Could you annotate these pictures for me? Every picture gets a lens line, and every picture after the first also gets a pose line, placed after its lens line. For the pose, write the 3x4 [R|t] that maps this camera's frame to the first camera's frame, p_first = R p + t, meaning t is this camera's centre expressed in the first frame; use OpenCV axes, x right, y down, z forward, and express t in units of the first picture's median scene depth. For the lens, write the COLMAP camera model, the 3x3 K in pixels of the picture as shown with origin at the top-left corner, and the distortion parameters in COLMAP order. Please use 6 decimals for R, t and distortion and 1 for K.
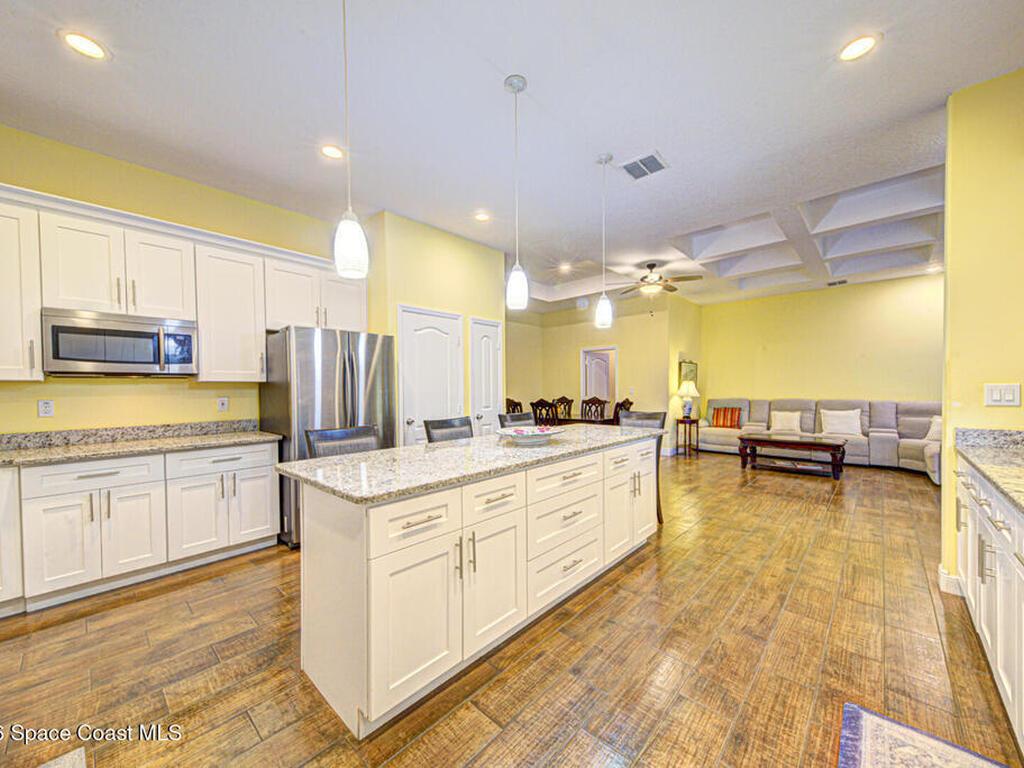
lens RADIAL K [[396.3, 0, 510.6], [0, 396.3, 391.7], [0, 0, 1]] dist [0.019121, -0.000298]
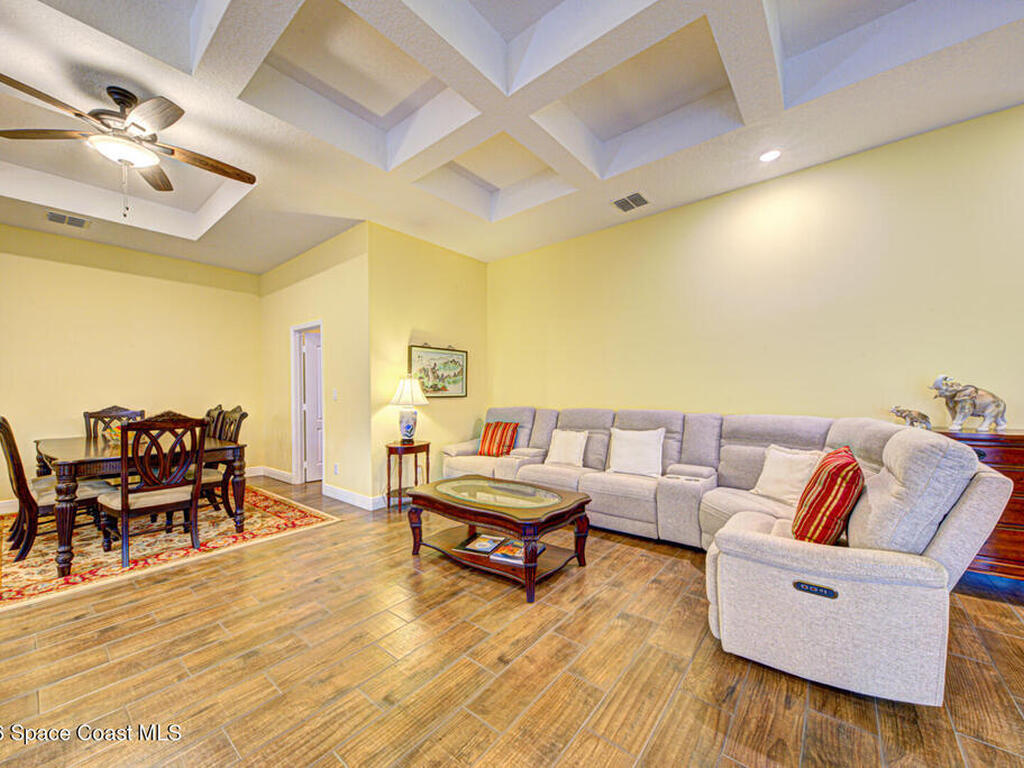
lens RADIAL K [[396.3, 0, 510.6], [0, 396.3, 391.7], [0, 0, 1]] dist [0.019121, -0.000298]
pose [[0.998264, -0.003378, 0.058794, 0.561205], [0.003650, 0.999983, -0.004520, -0.005038], [-0.058778, 0.004727, 0.998260, 0.416902]]
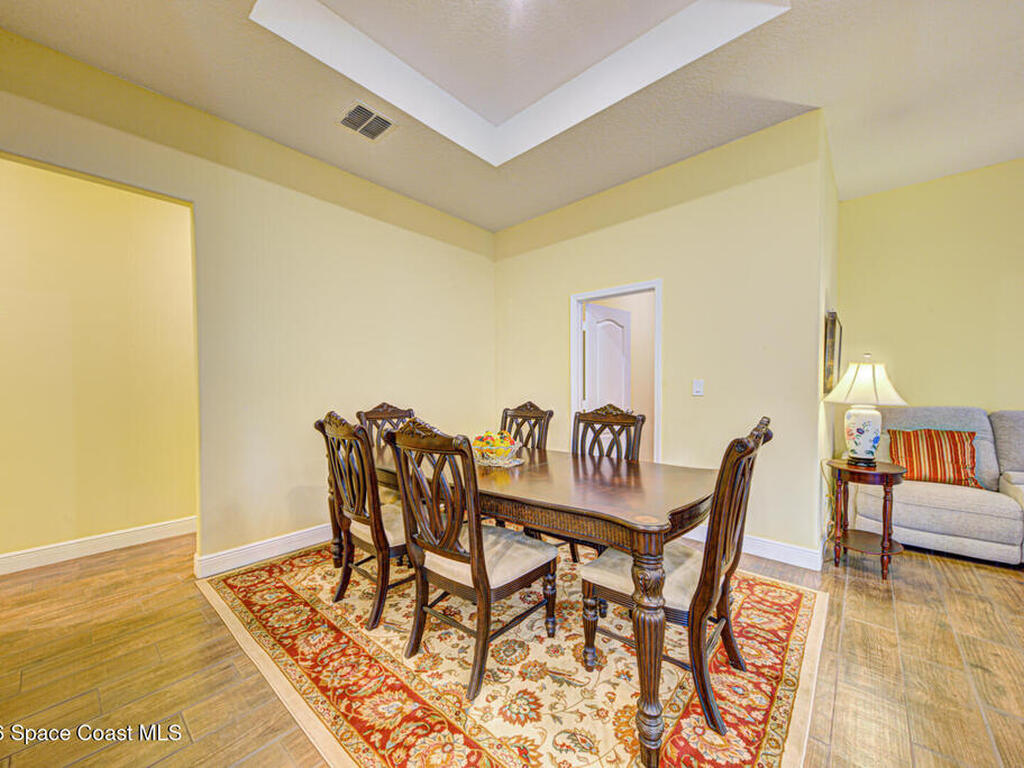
lens RADIAL K [[396.3, 0, 510.6], [0, 396.3, 391.7], [0, 0, 1]] dist [0.019121, -0.000298]
pose [[0.999854, 0.001553, 0.017036, 0.115442], [-0.001534, 0.999998, -0.001141, 0.001756], [-0.017038, 0.001115, 0.999854, 0.639198]]
